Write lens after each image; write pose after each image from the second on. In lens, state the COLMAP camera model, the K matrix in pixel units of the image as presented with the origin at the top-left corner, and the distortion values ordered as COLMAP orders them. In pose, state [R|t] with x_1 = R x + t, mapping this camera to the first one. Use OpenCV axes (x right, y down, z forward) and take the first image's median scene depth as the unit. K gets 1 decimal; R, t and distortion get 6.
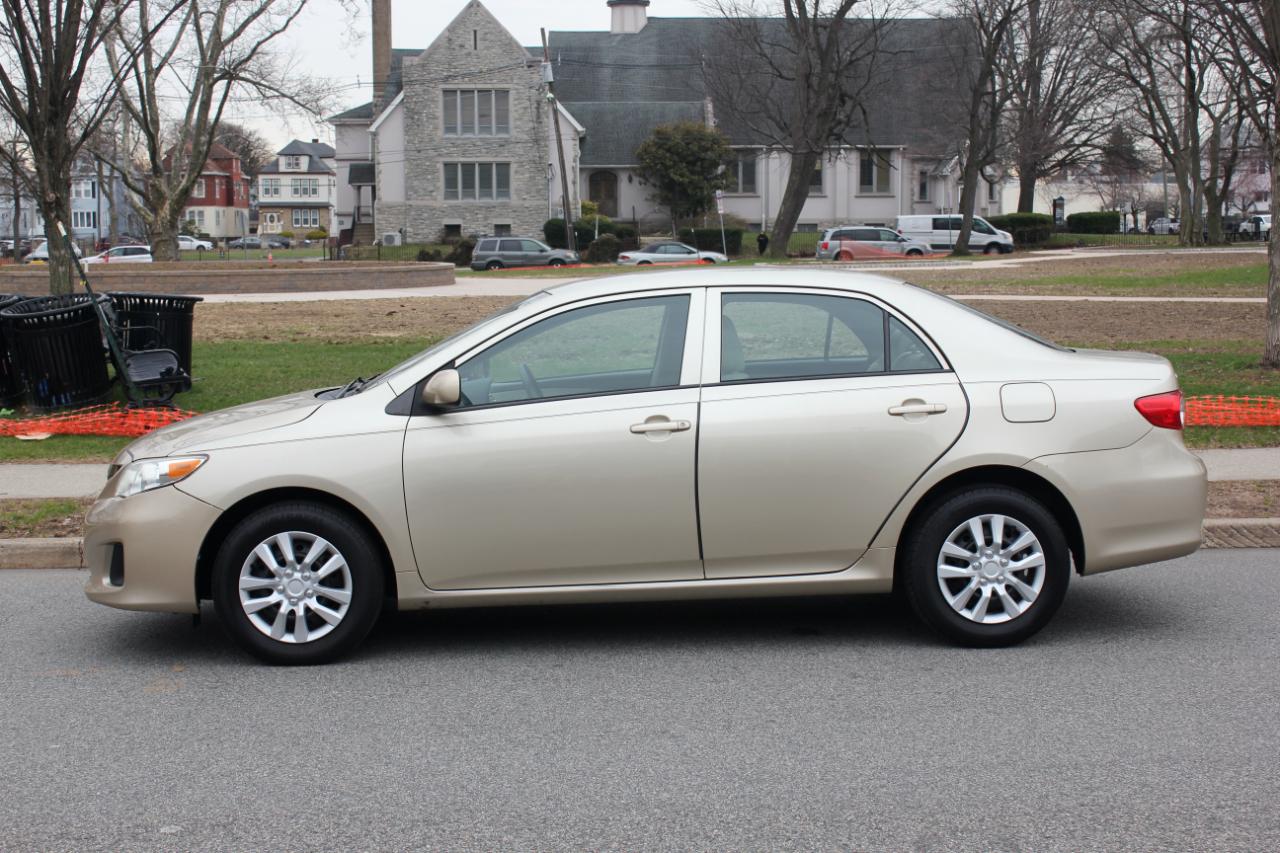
lens RADIAL K [[2072.5, 0, 591.0], [0, 2072.5, 446.8], [0, 0, 1]] dist [0.007890, 0.000000]
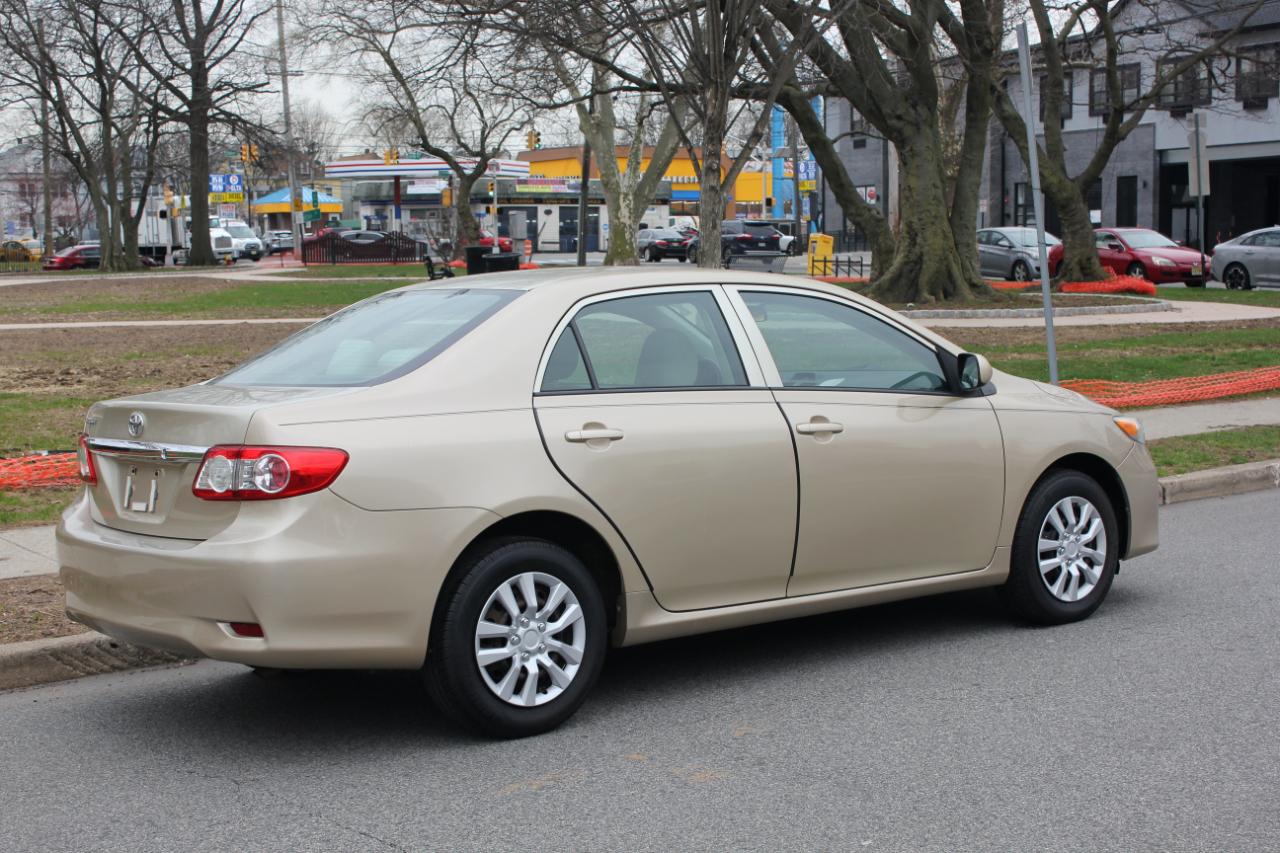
lens RADIAL K [[2227.0, 0, 647.5], [0, 2227.0, 420.3], [0, 0, 1]] dist [0.068479, 0.000000]
pose [[0.748088, -0.054759, 0.661337, -0.685953], [0.079202, 0.996834, -0.007053, -0.010974], [-0.658857, 0.057655, 0.750056, 0.295103]]
